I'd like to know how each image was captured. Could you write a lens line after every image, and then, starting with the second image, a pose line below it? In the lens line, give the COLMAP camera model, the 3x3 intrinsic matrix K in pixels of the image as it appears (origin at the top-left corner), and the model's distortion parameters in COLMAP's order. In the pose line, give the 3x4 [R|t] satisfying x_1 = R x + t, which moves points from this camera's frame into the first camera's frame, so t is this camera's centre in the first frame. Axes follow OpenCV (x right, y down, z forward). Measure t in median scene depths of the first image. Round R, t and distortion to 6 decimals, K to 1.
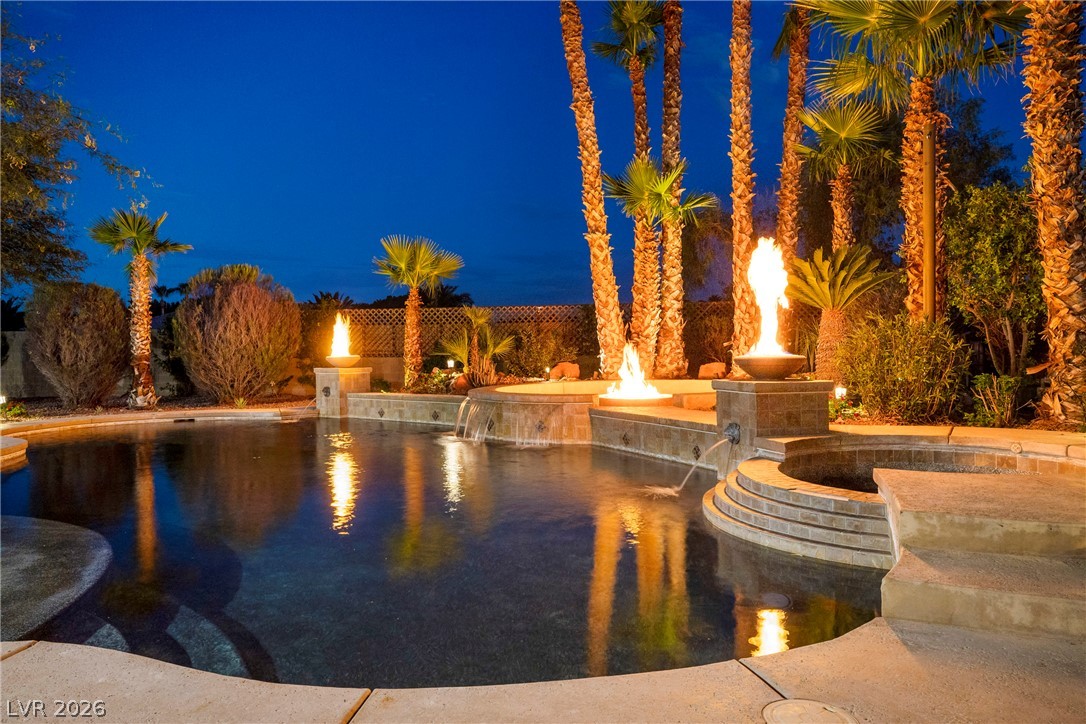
lens RADIAL K [[804.2, 0, 543.0], [0, 804.2, 362.0], [0, 0, 1]] dist [-0.004872, 0.065128]
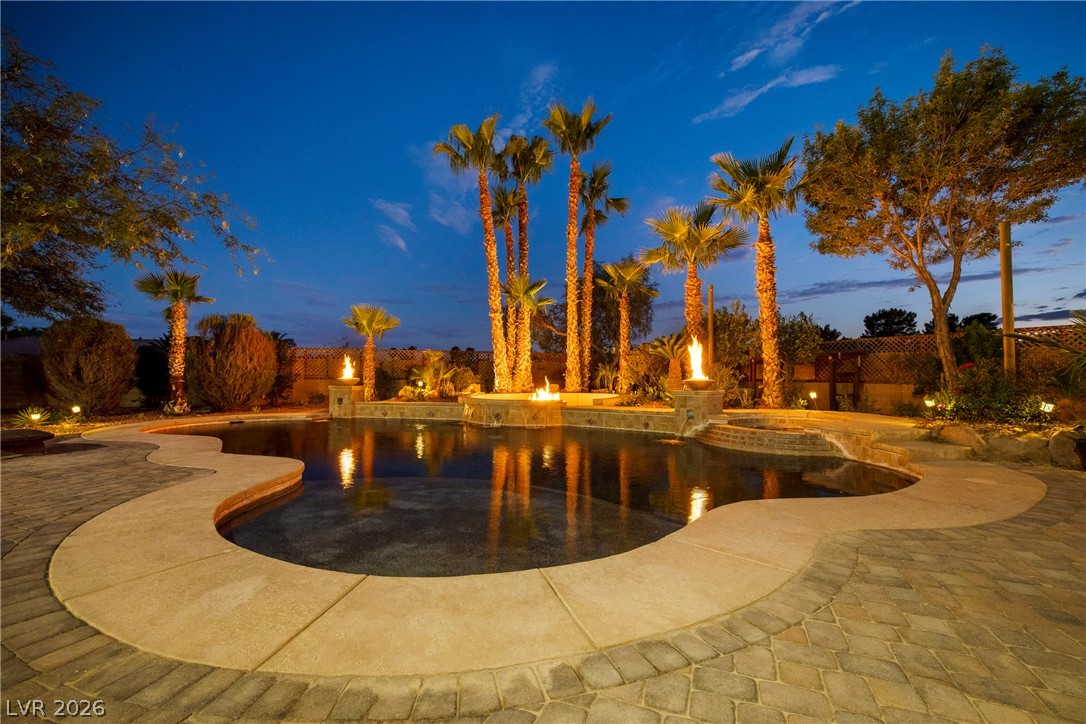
lens RADIAL K [[464.4, 0, 543.0], [0, 464.4, 362.0], [0, 0, 1]] dist [-0.057373, 0.025865]
pose [[0.871809, 0.028947, 0.488990, -0.380854], [-0.004309, 0.998667, -0.051437, 0.005617], [-0.489827, 0.042736, 0.870772, 0.035611]]
